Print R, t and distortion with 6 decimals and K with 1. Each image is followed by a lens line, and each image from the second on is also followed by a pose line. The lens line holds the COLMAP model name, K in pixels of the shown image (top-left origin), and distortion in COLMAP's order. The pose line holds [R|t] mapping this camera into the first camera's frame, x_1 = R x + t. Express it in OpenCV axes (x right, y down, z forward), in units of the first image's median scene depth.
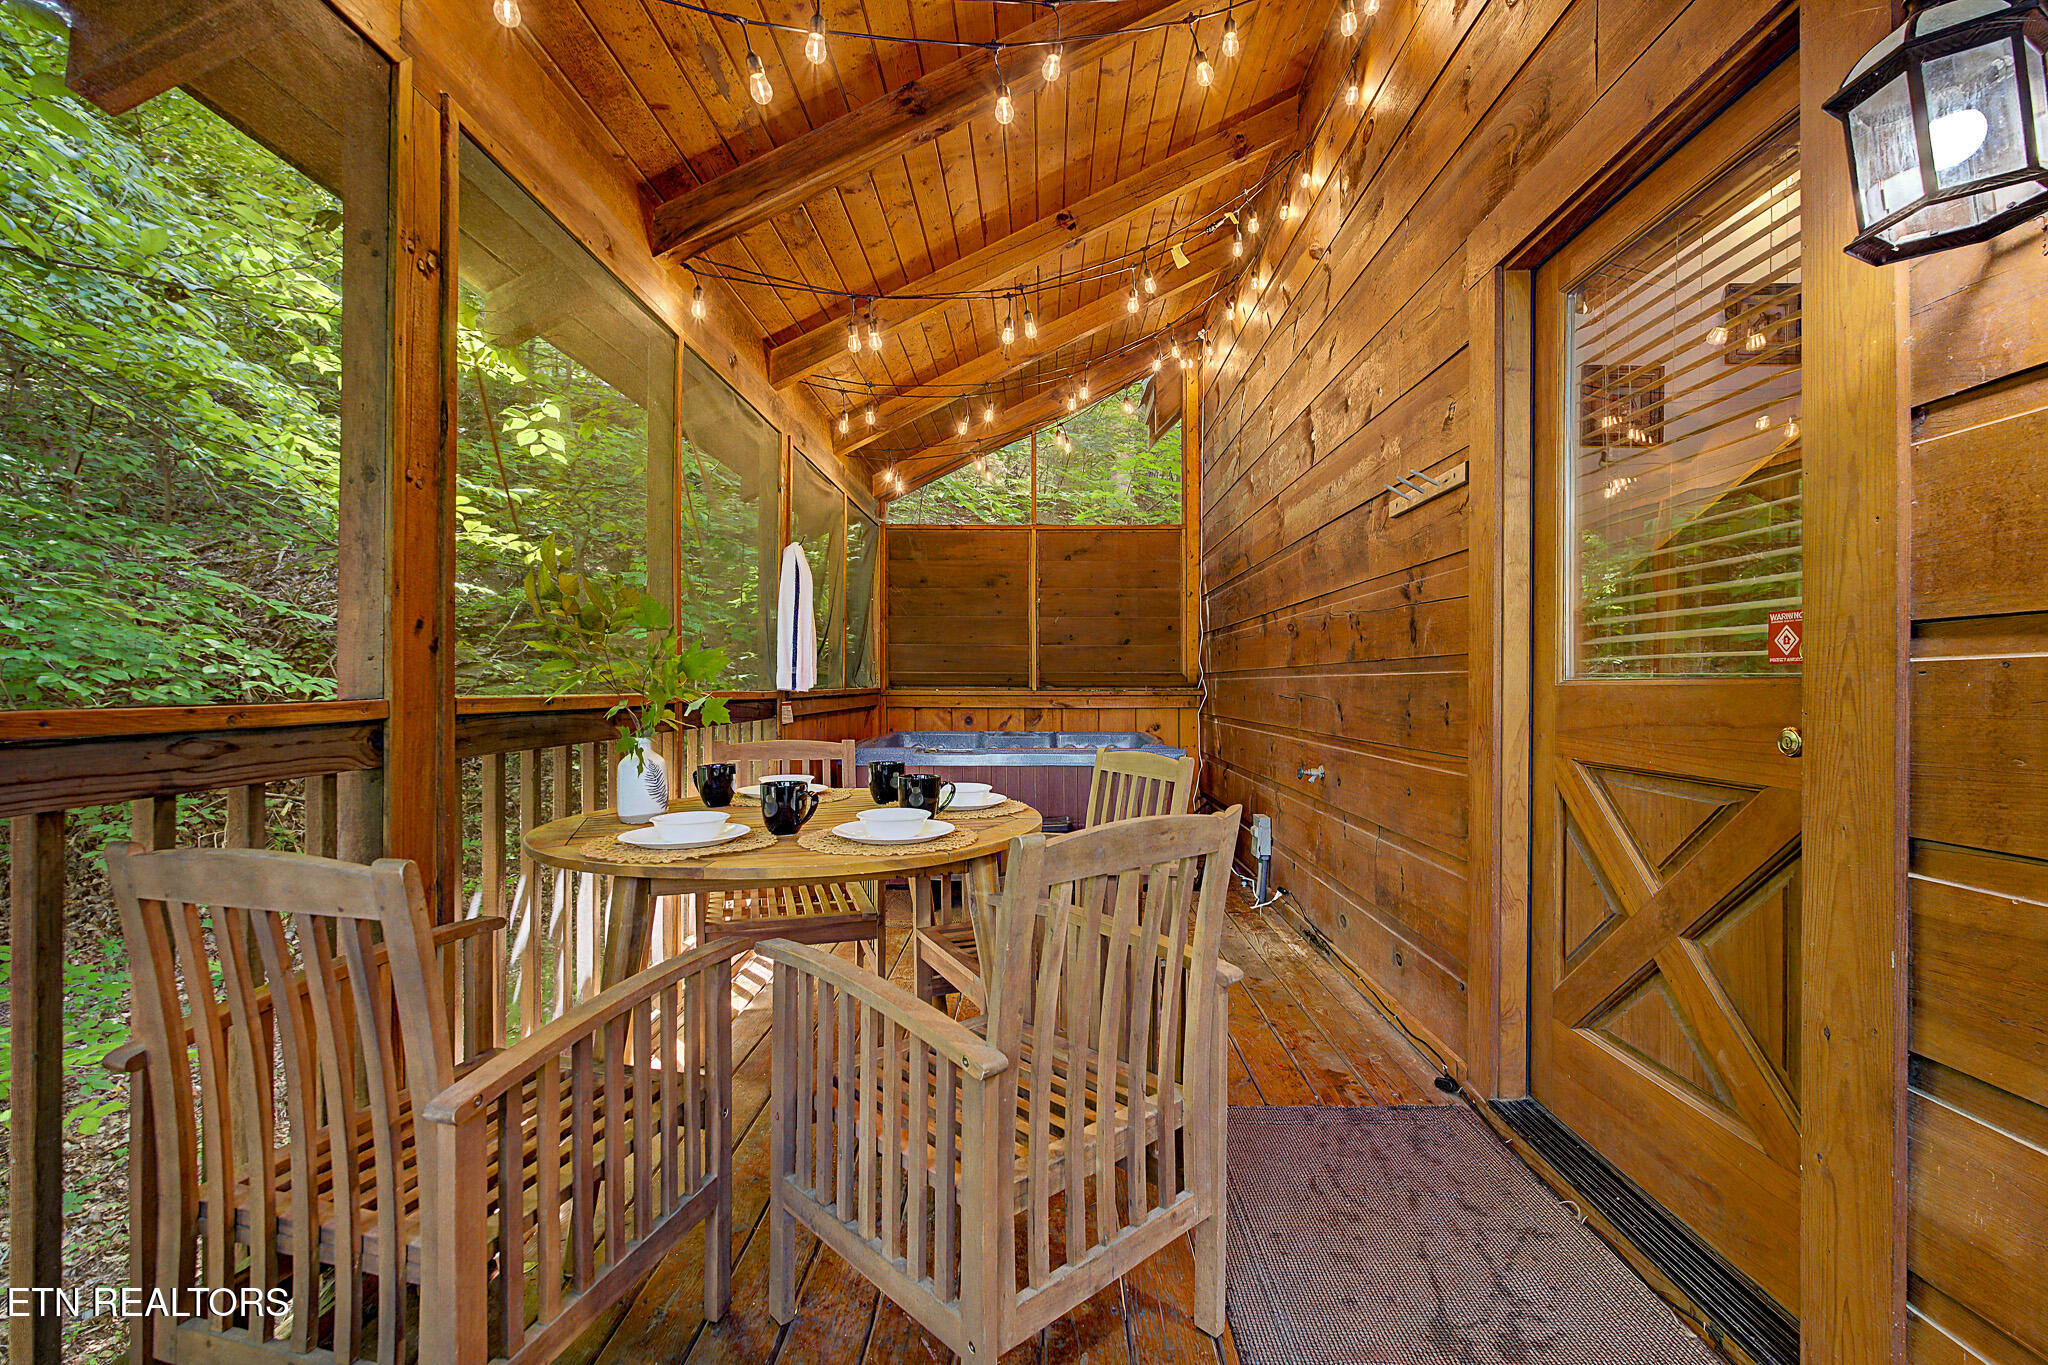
lens RADIAL K [[916.0, 0, 1027.2], [0, 916.0, 685.4], [0, 0, 1]] dist [0.000336, 0.000003]
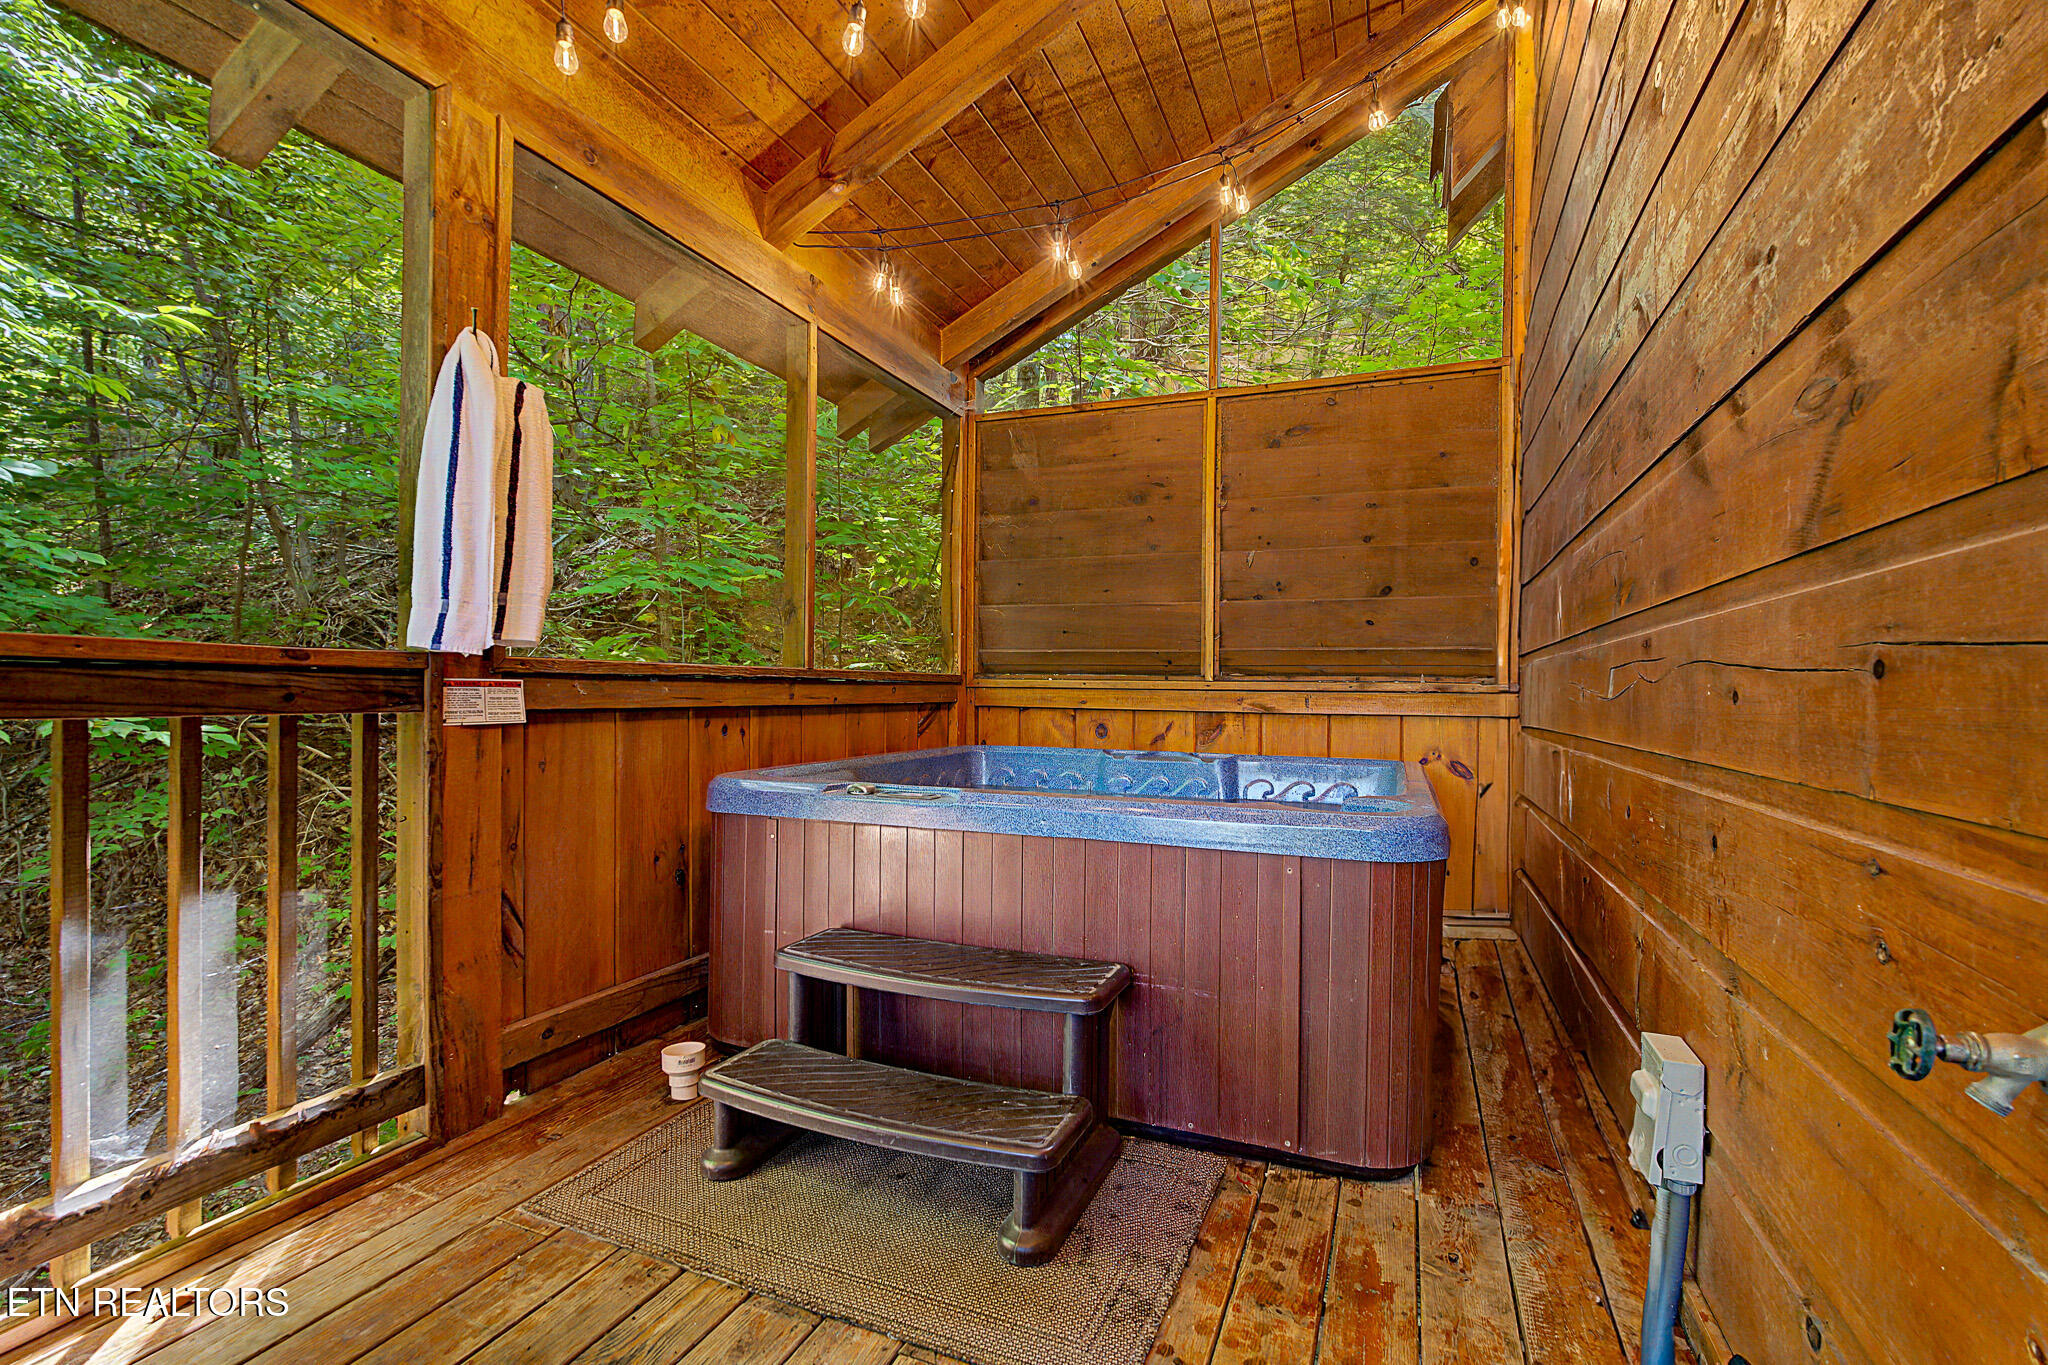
lens RADIAL K [[926.2, 0, 1019.6], [0, 926.2, 688.7], [0, 0, 1]] dist [-0.001069, -0.000086]
pose [[0.932680, 0.011746, -0.360514, 0.104802], [-0.011914, 0.999927, 0.001756, 0.010707], [0.360509, 0.002657, 0.932752, 0.420284]]
